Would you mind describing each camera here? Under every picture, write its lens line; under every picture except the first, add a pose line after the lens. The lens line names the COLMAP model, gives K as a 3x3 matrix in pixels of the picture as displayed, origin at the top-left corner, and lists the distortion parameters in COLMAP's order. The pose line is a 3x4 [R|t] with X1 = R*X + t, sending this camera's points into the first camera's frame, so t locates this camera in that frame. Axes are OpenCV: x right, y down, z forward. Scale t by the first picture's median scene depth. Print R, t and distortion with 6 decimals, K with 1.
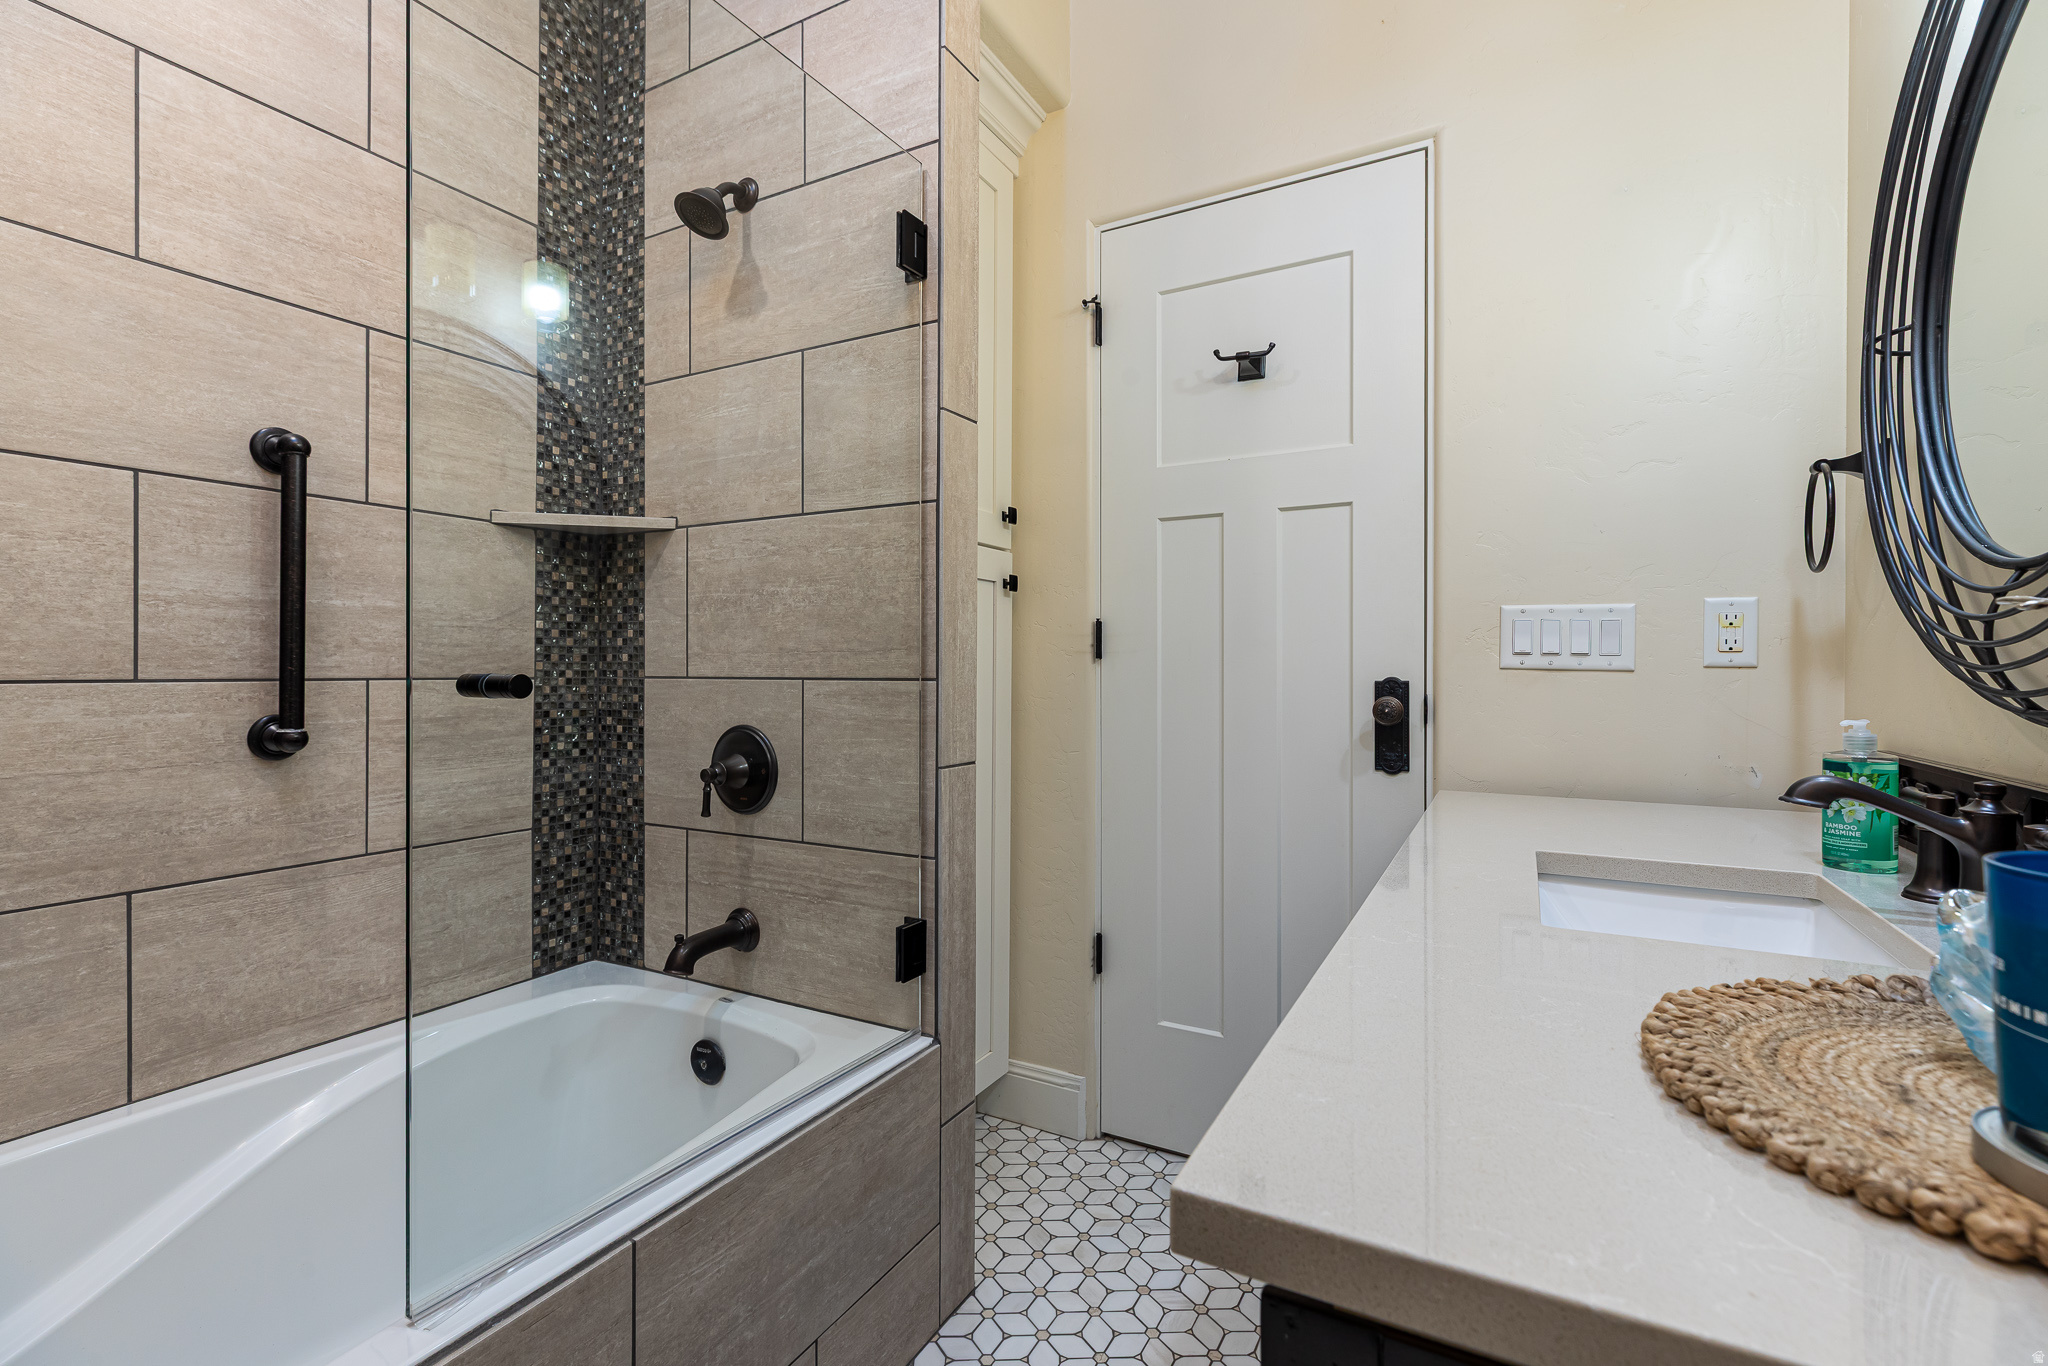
lens RADIAL K [[922.8, 0, 1027.9], [0, 922.8, 674.4], [0, 0, 1]] dist [0.004149, -0.000739]
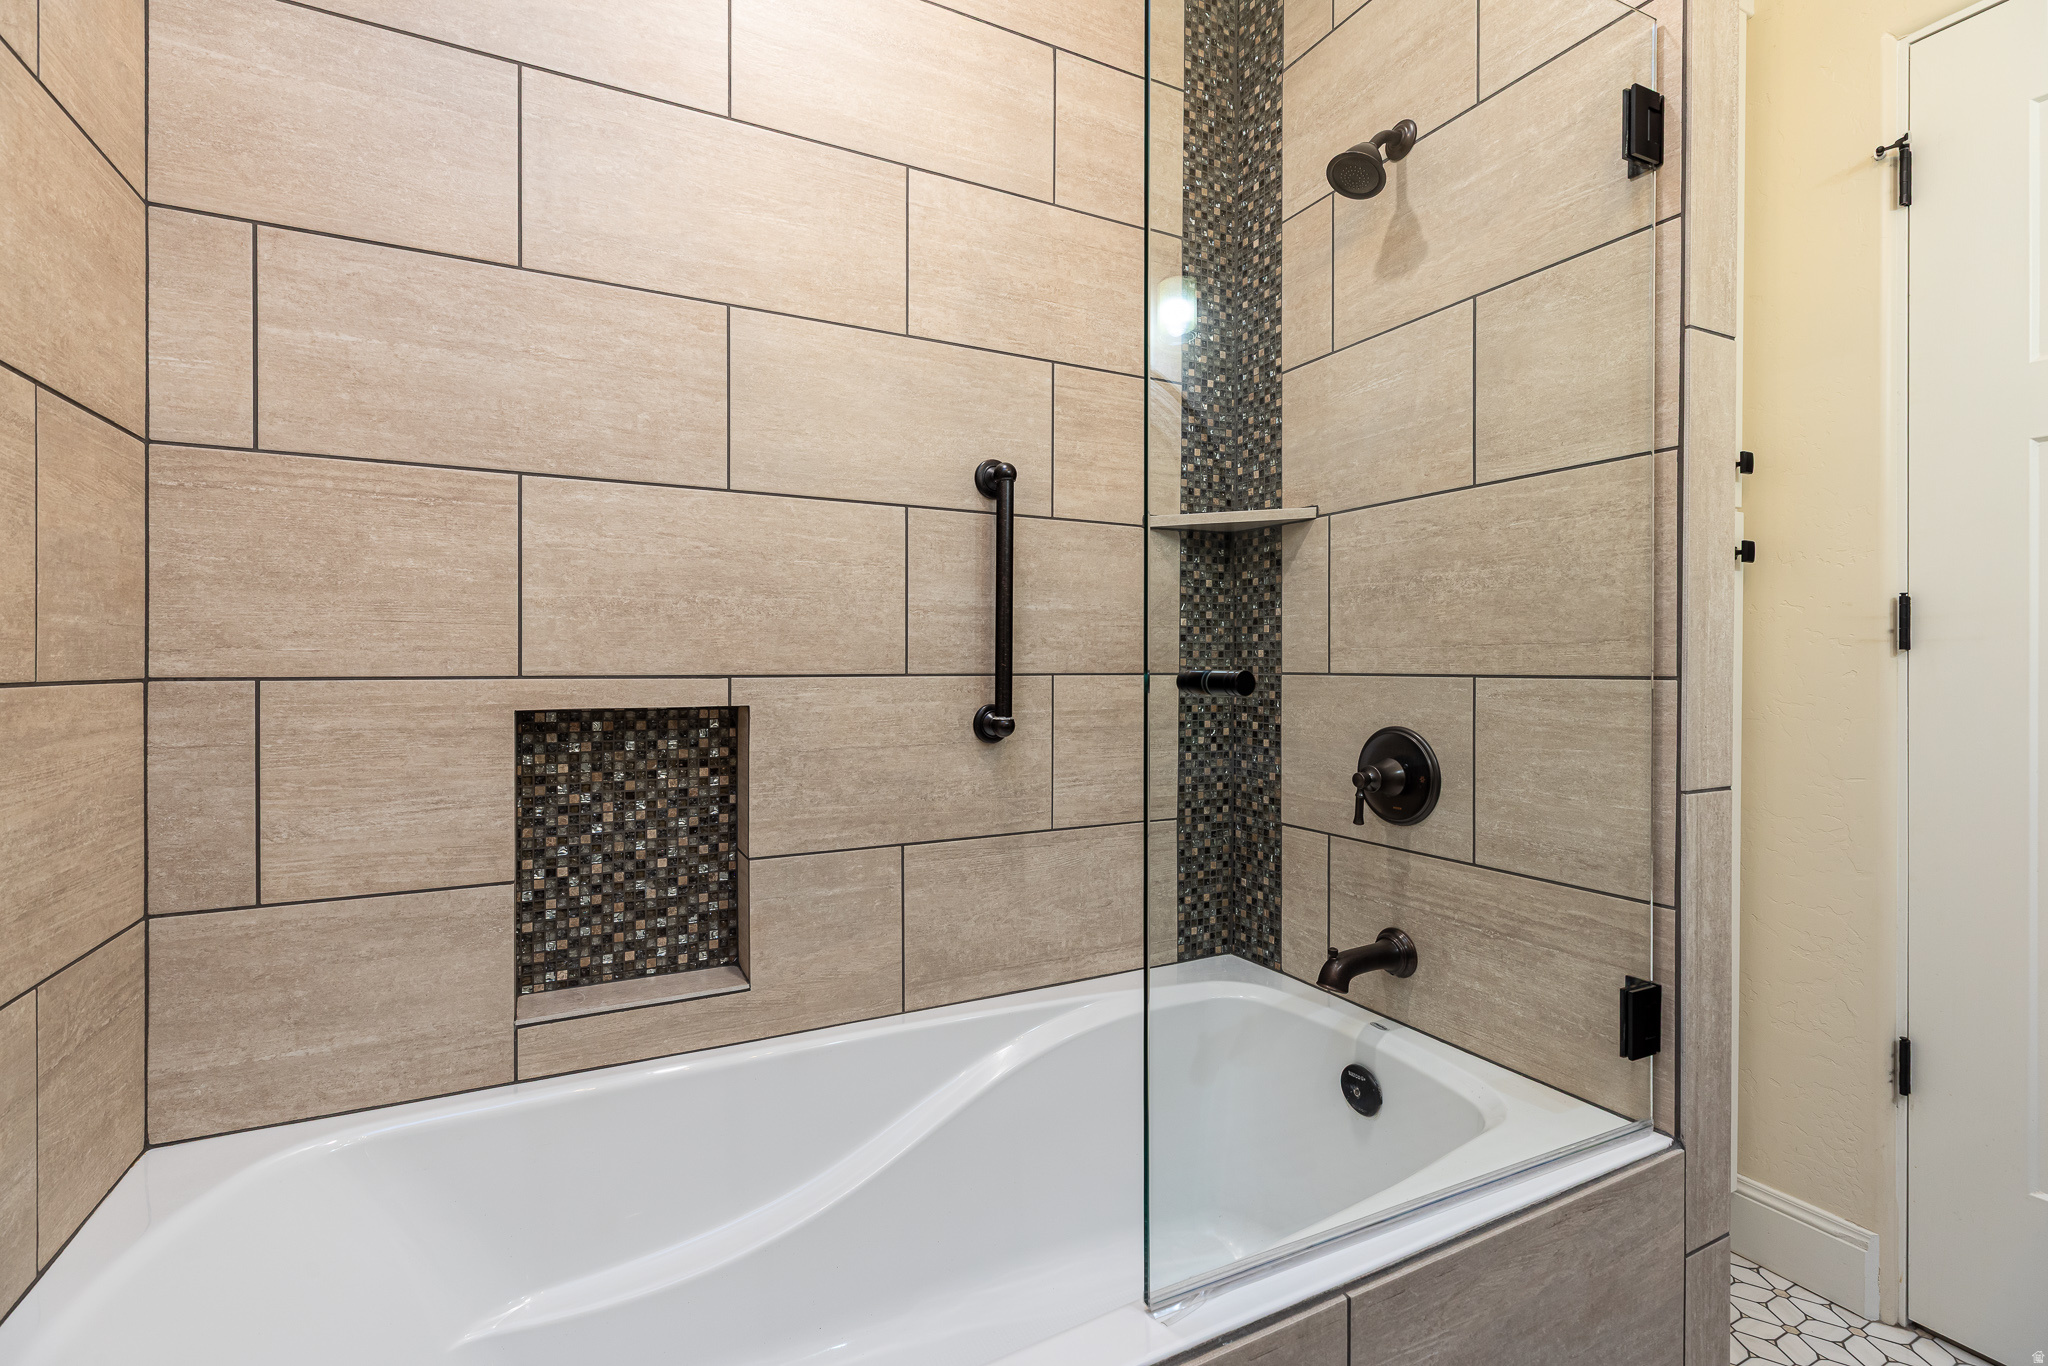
lens RADIAL K [[922.8, 0, 1019.7], [0, 922.8, 674.3], [0, 0, 1]] dist [0.004149, -0.000739]
pose [[0.829914, 0.004121, -0.557876, -0.120420], [-0.001770, 0.999987, 0.004754, -0.000312], [0.557888, -0.002958, 0.829911, 0.044726]]
